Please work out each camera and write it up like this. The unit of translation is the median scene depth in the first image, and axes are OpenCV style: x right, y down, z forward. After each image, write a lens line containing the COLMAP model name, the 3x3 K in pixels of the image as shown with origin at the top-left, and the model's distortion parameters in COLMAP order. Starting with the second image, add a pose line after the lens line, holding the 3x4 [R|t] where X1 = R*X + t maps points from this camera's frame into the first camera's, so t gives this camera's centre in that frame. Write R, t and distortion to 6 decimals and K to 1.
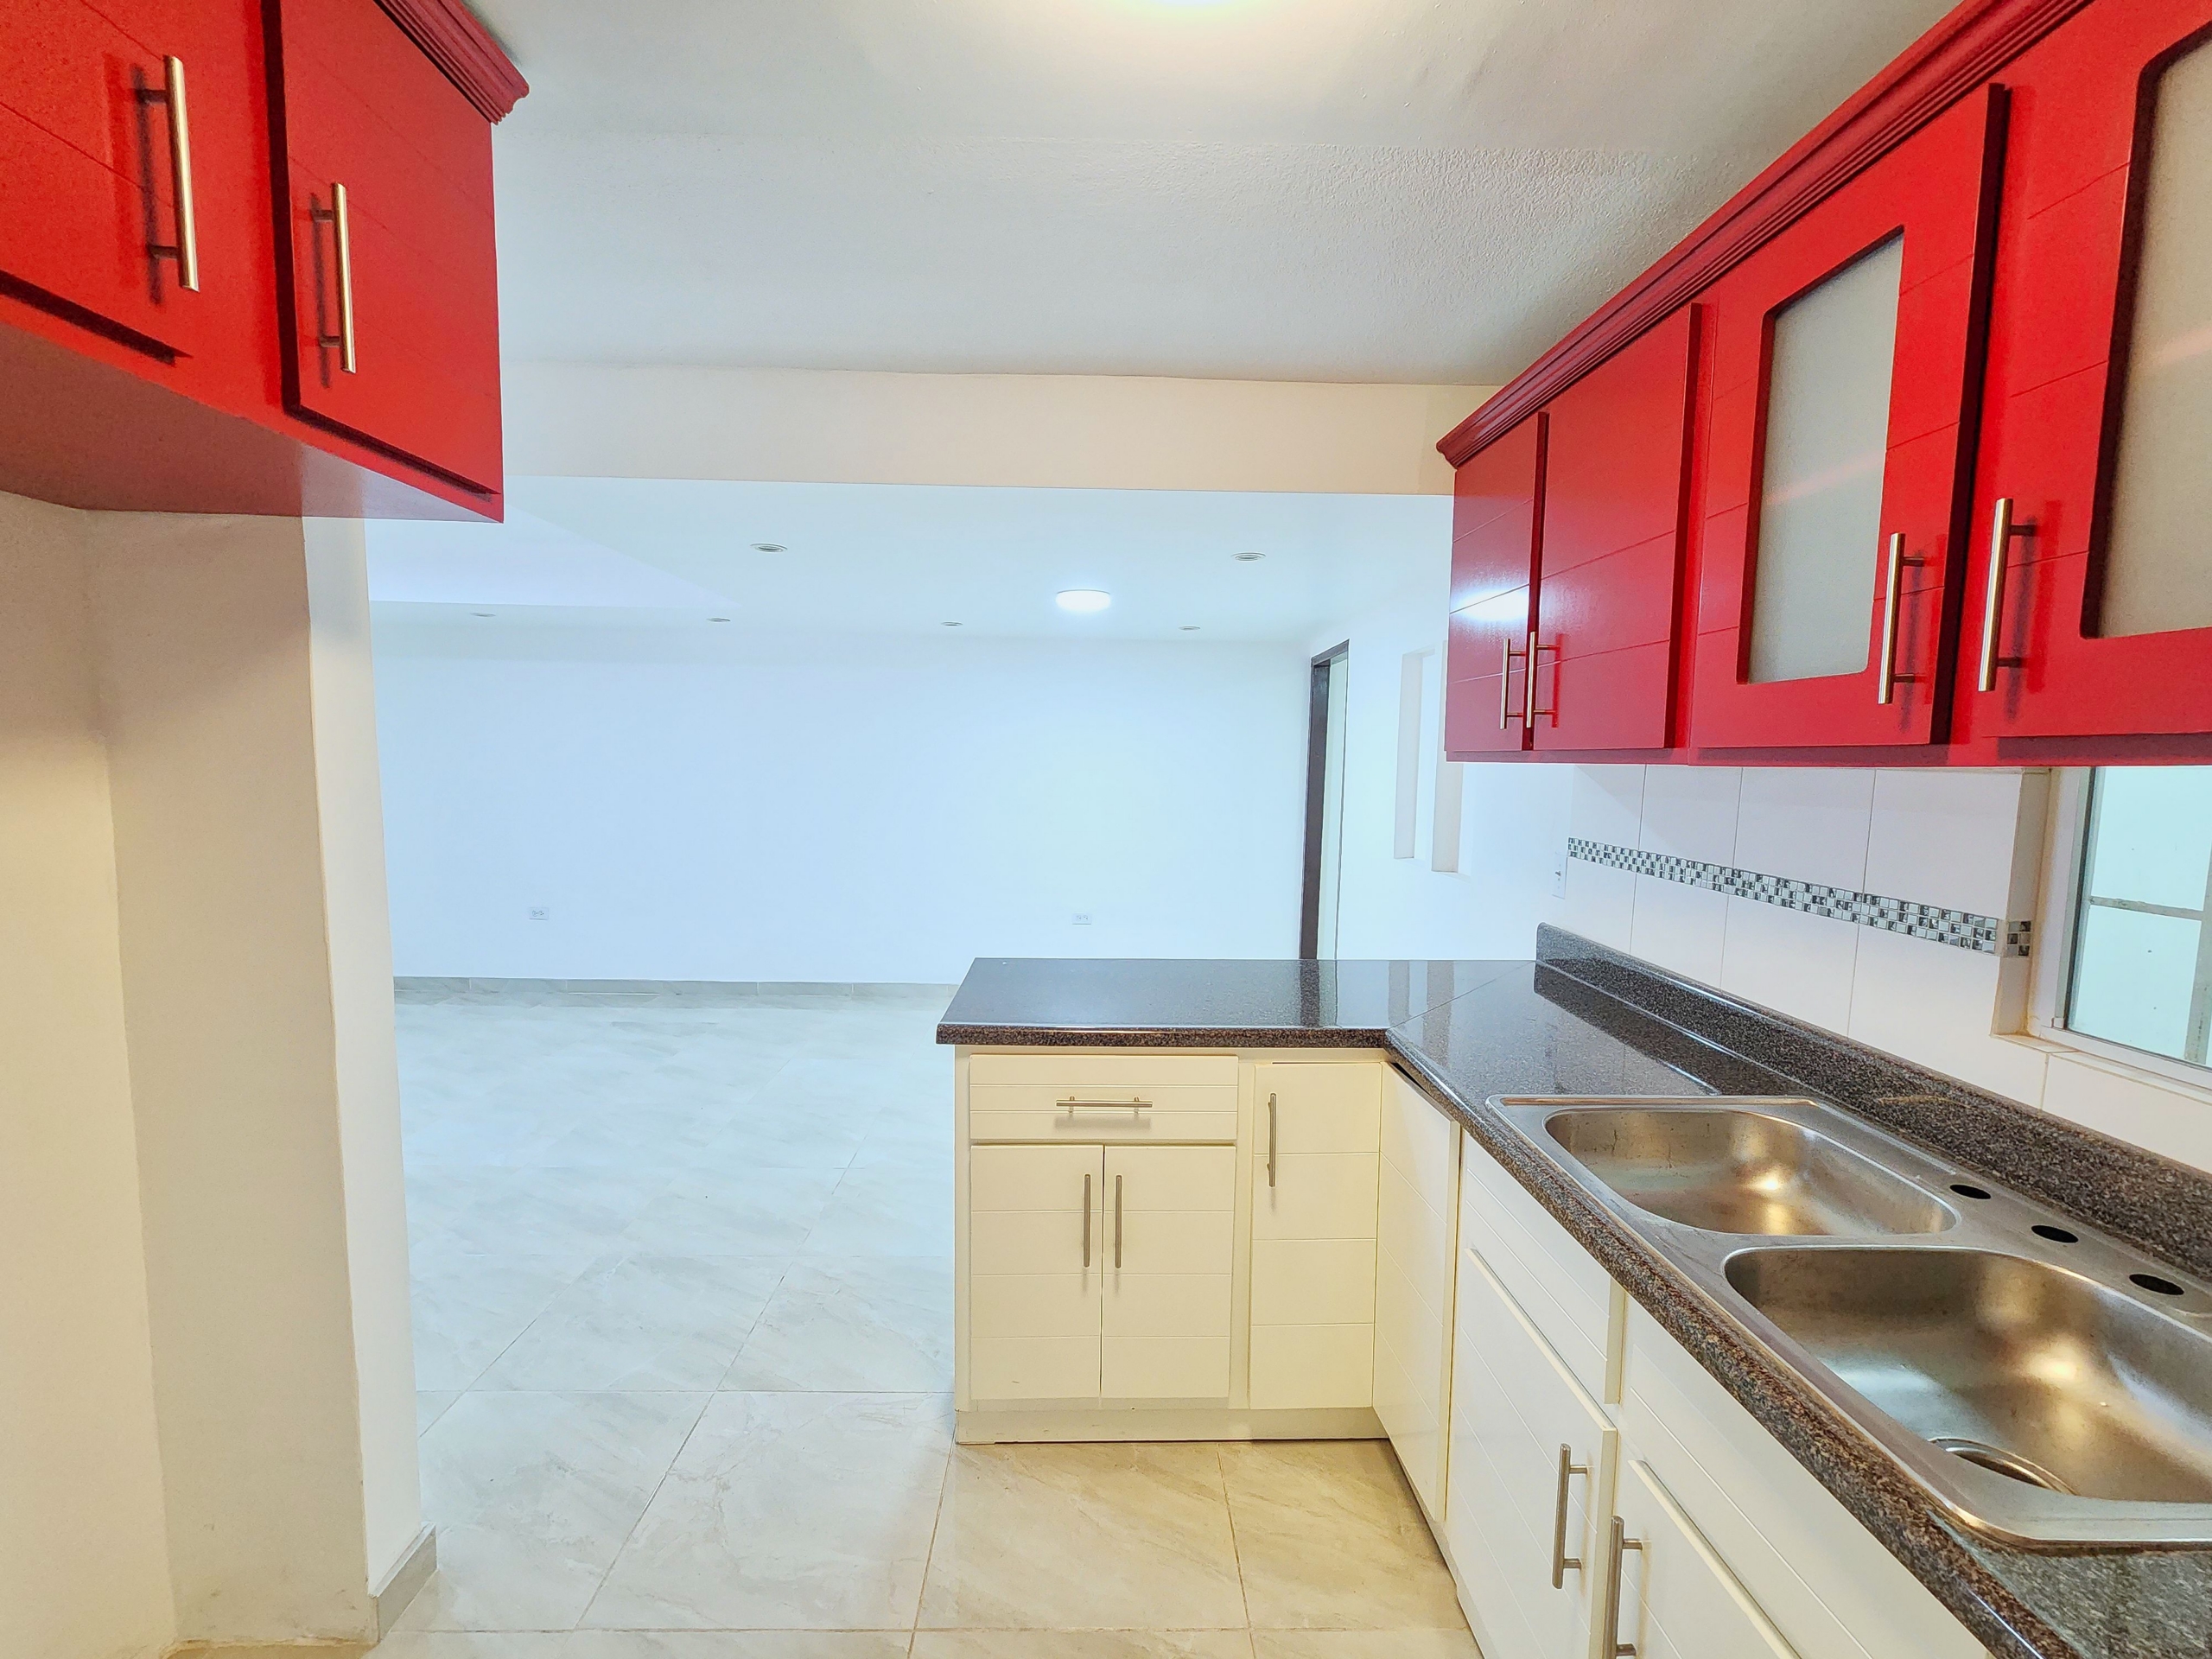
lens RADIAL K [[901.1, 0, 1096.7], [0, 901.1, 828.1], [0, 0, 1]] dist [0.014028, 0.000008]
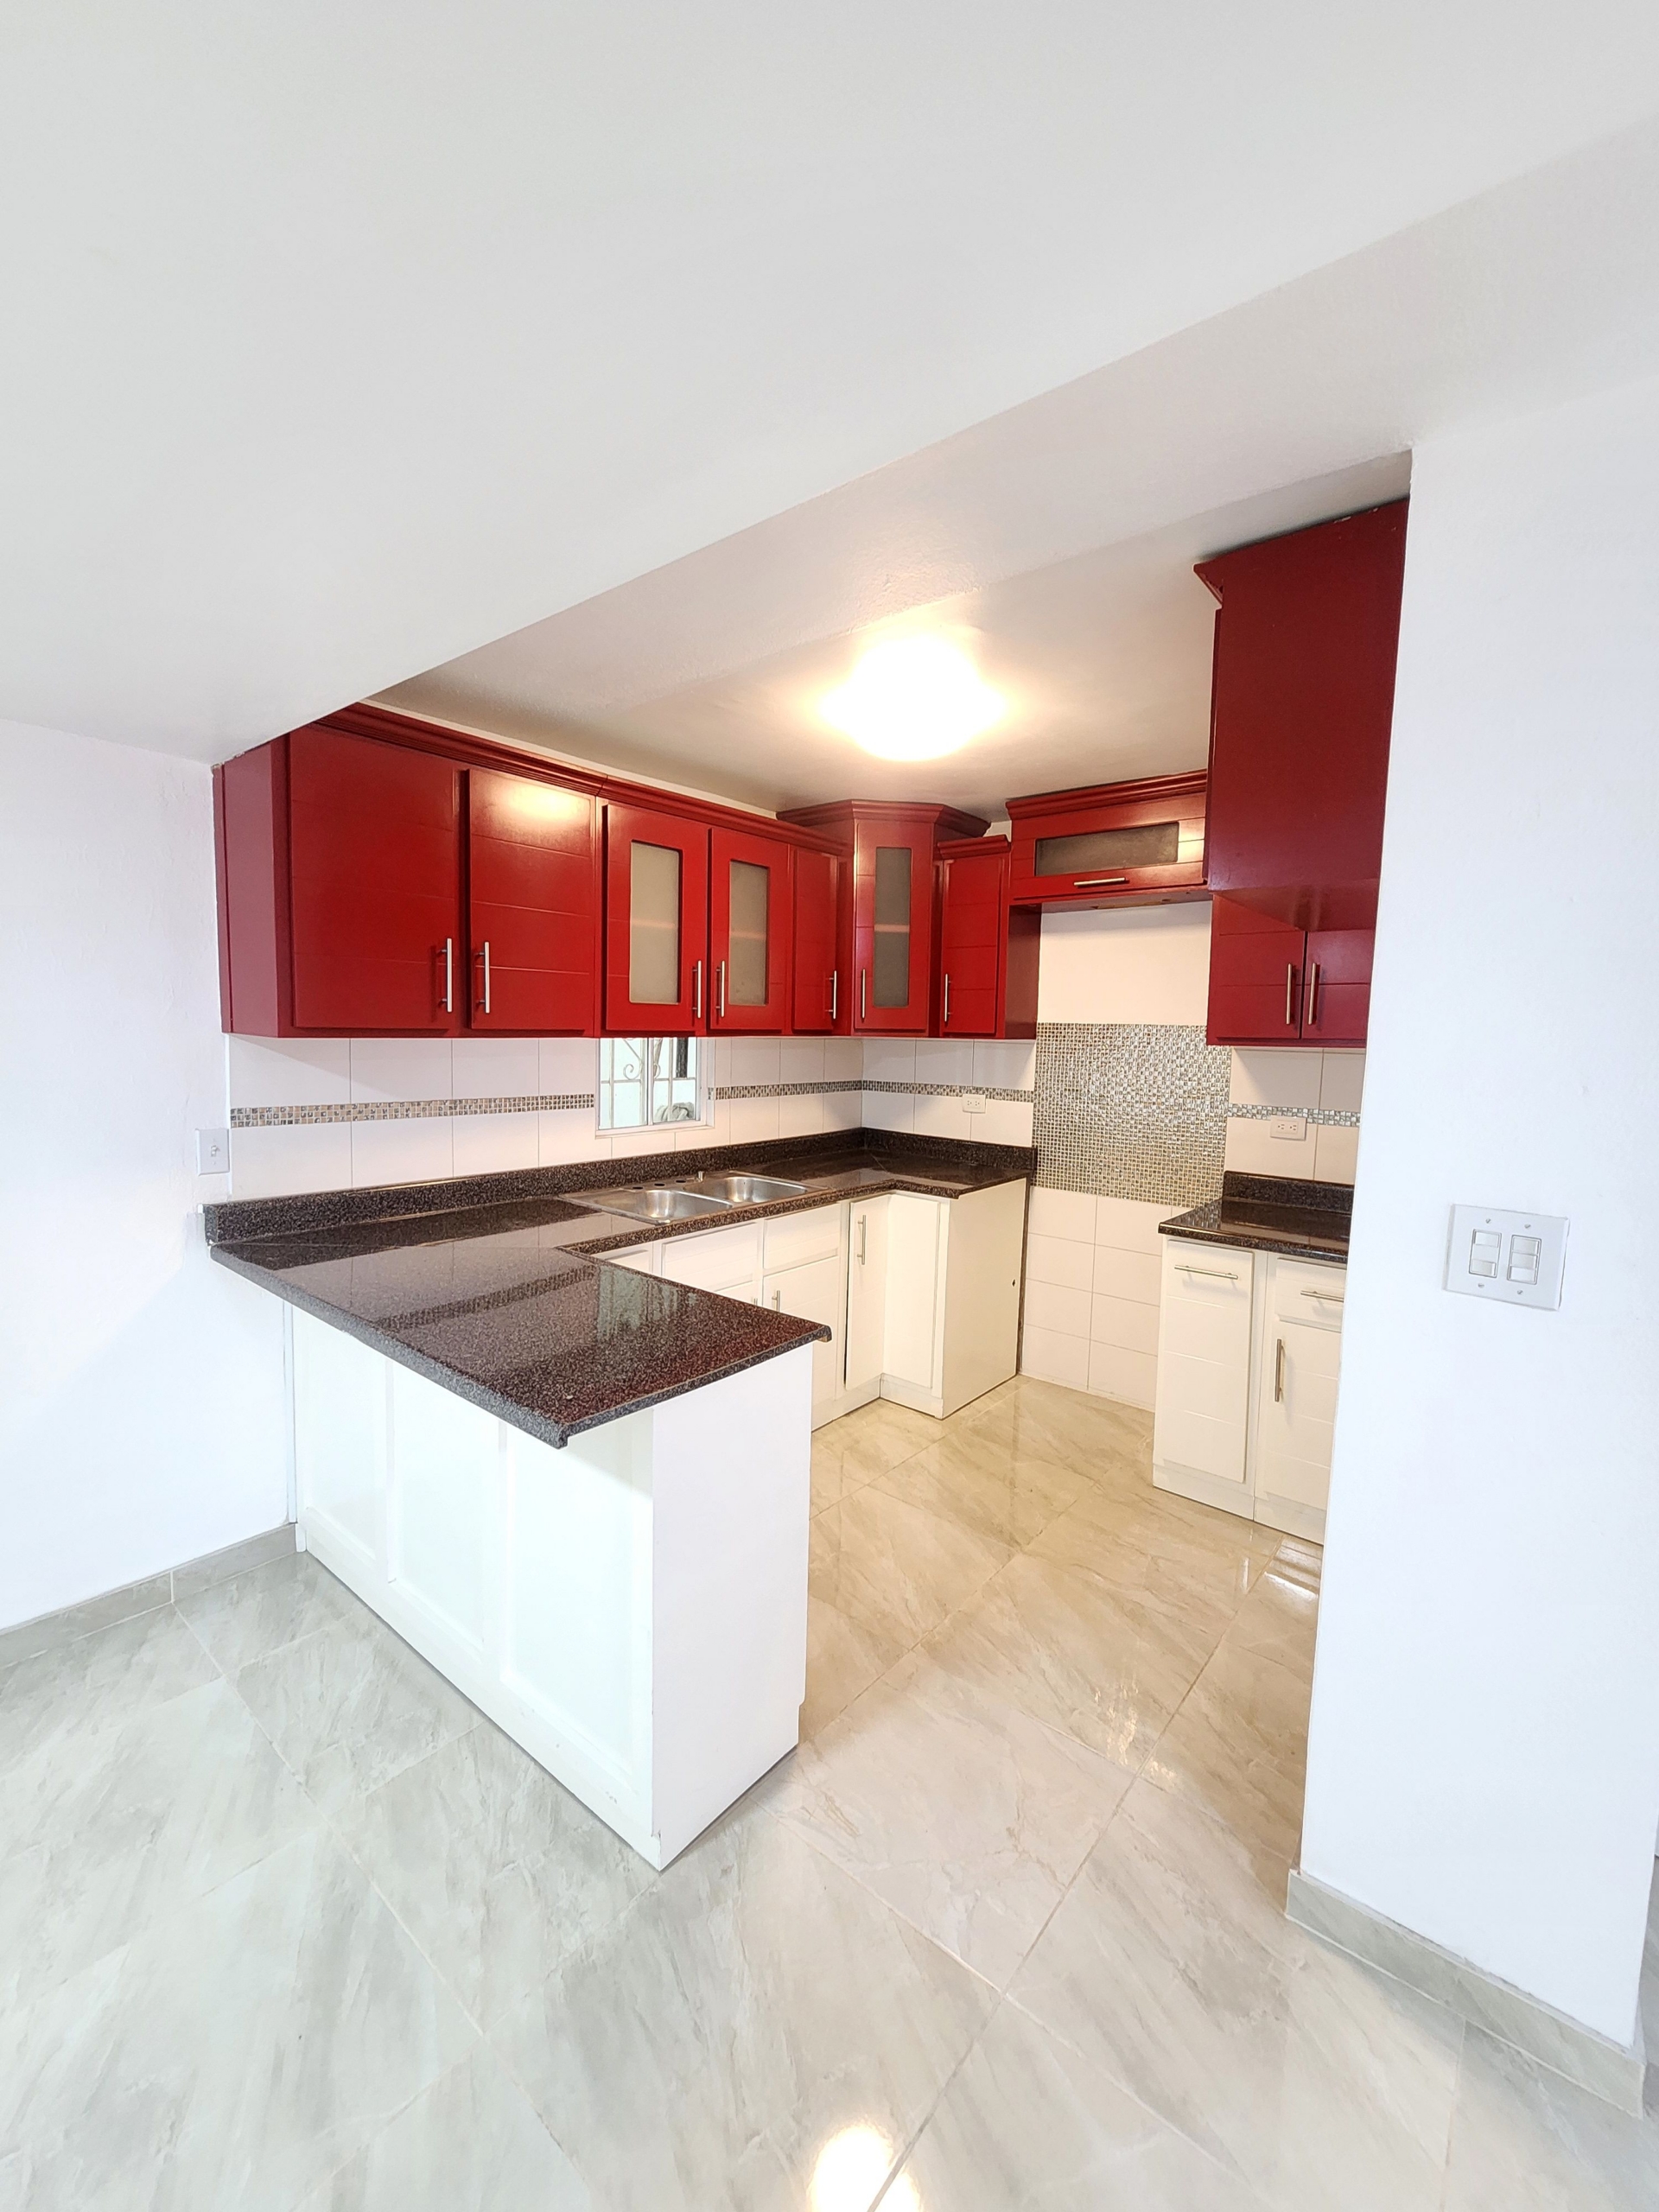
lens RADIAL K [[908.5, 0, 821.4], [0, 908.5, 1106.4], [0, 0, 1]] dist [0.001391, 0.000455]
pose [[-0.756893, -0.092622, 0.646943, -0.696069], [0.017097, 0.986761, 0.161276, -0.161153], [-0.653316, 0.133130, -0.745289, 1.504689]]
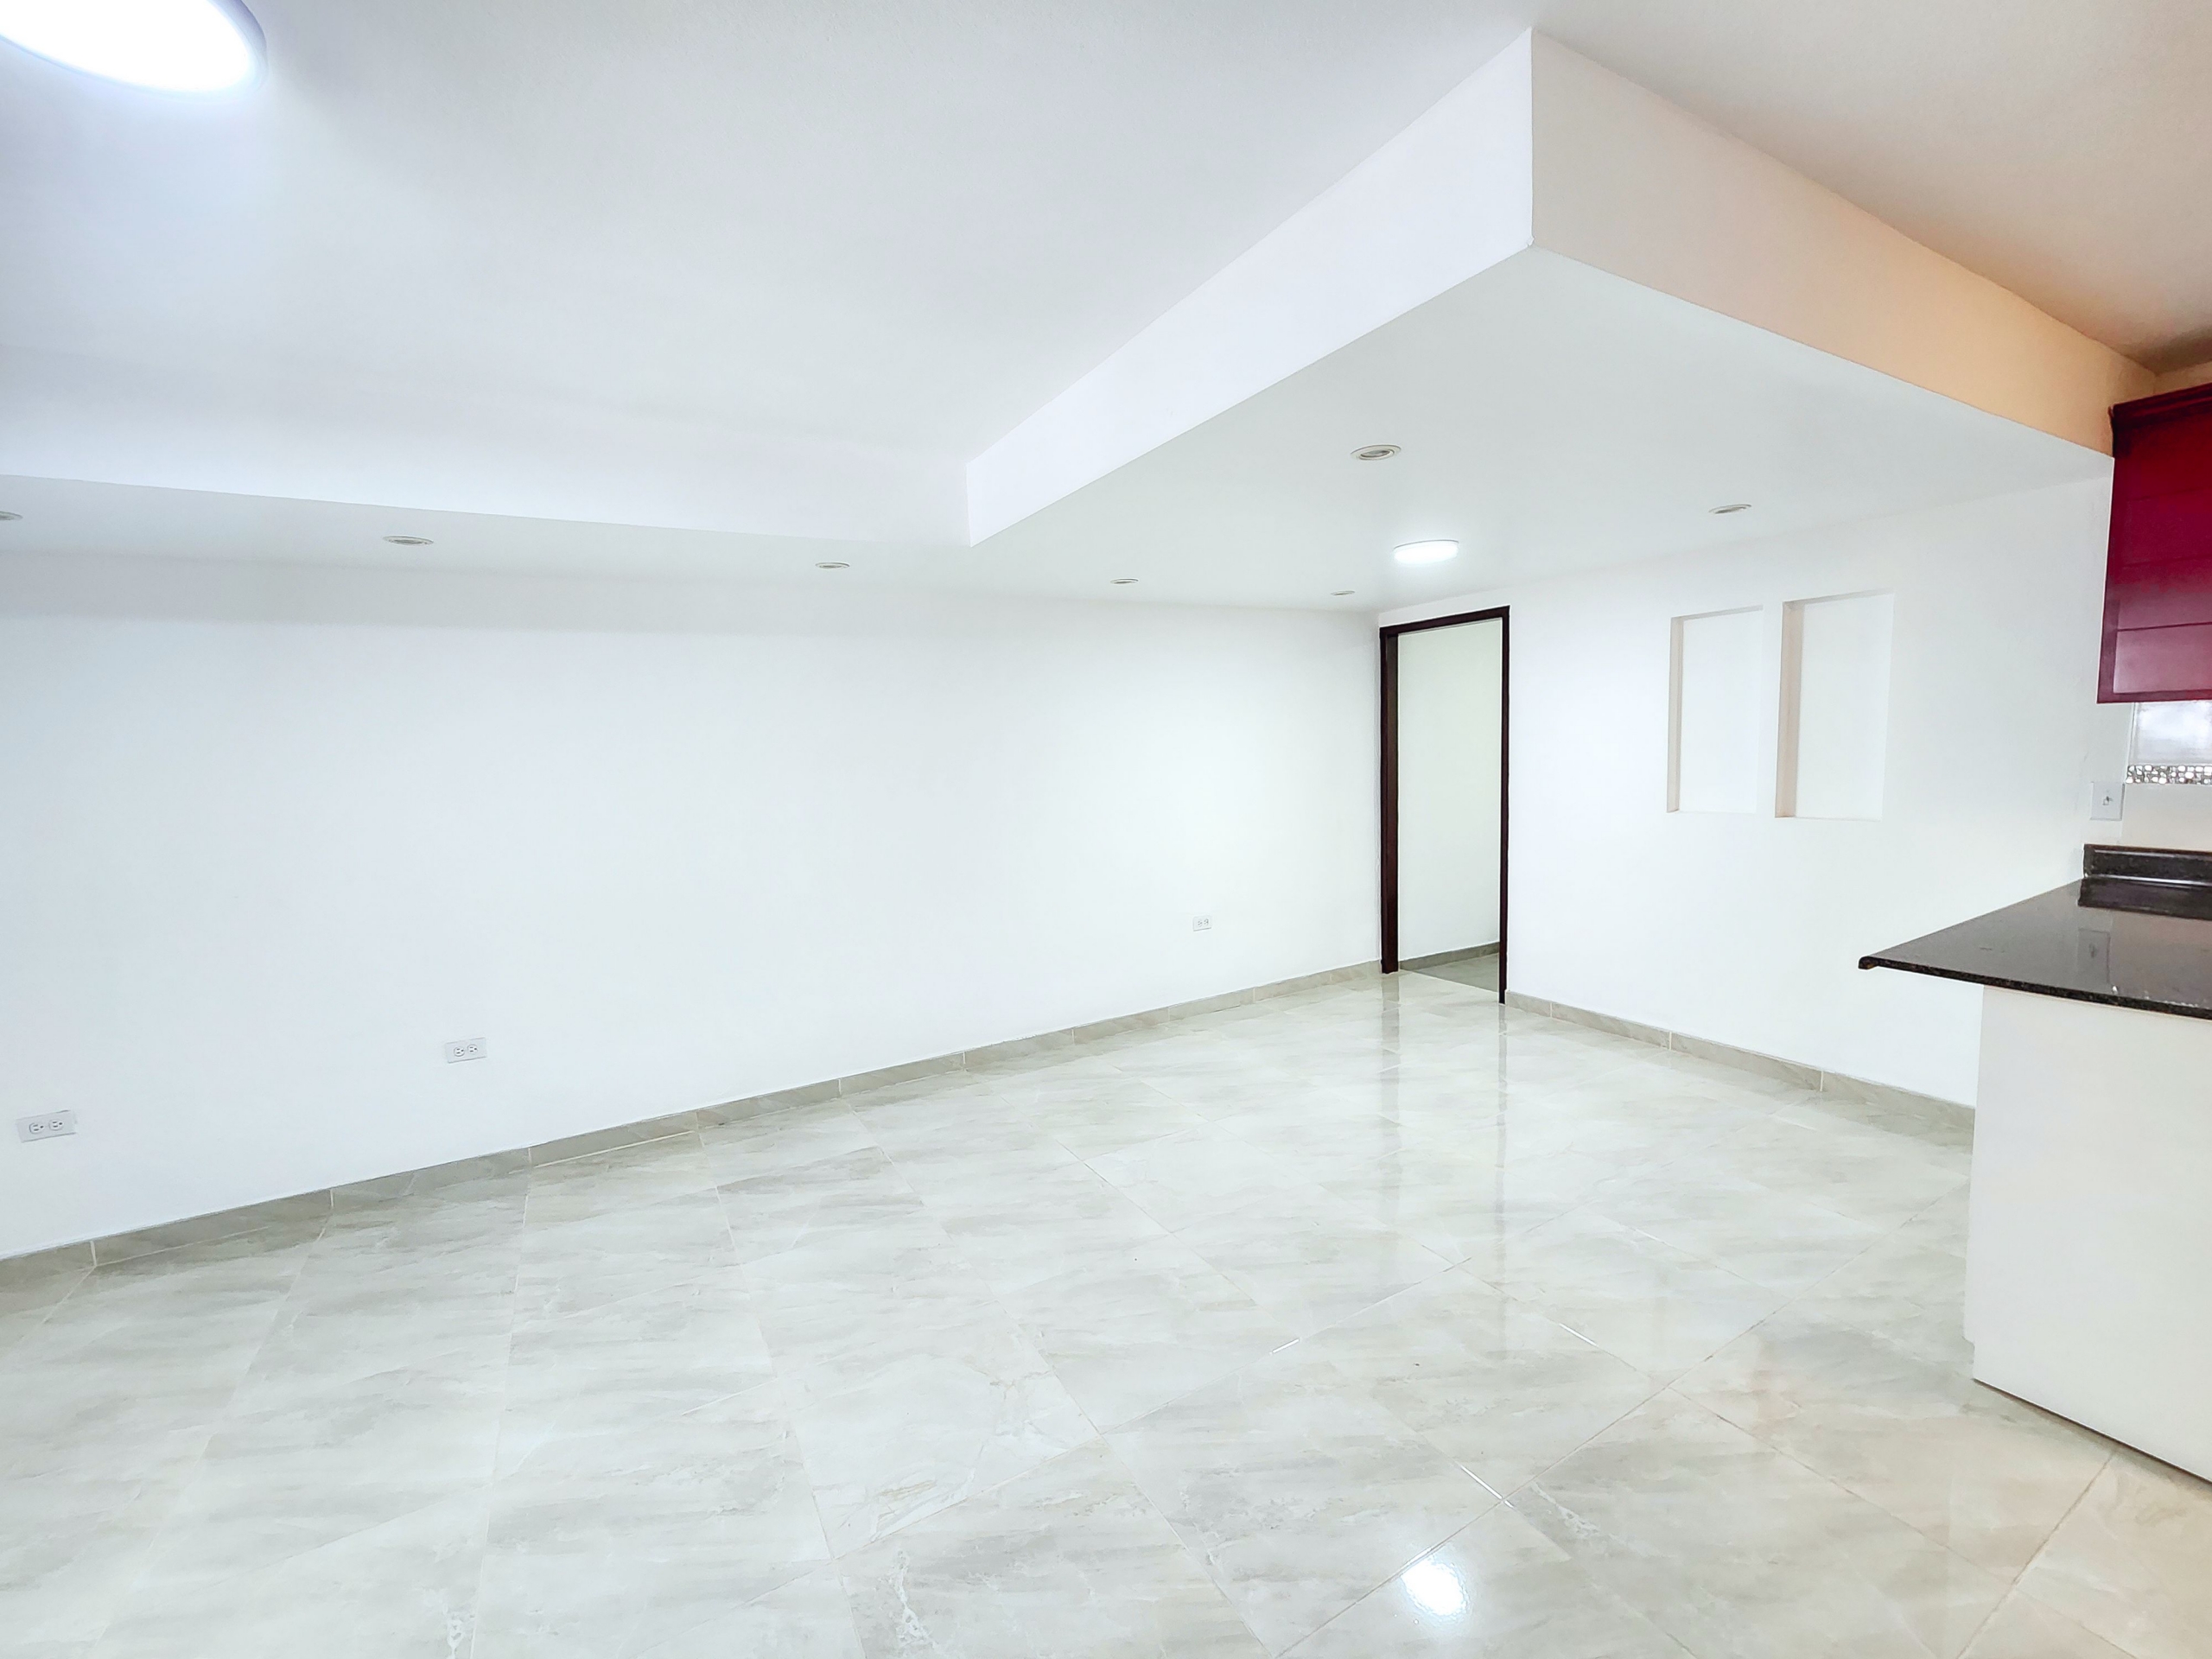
lens RADIAL K [[908.5, 0, 1106.2], [0, 908.5, 836.6], [0, 0, 1]] dist [0.001391, 0.000455]
pose [[0.871772, -0.103903, 0.478767, -1.339027], [0.093935, 0.994570, 0.044800, -0.084250], [-0.480823, 0.005917, 0.876798, 0.698647]]
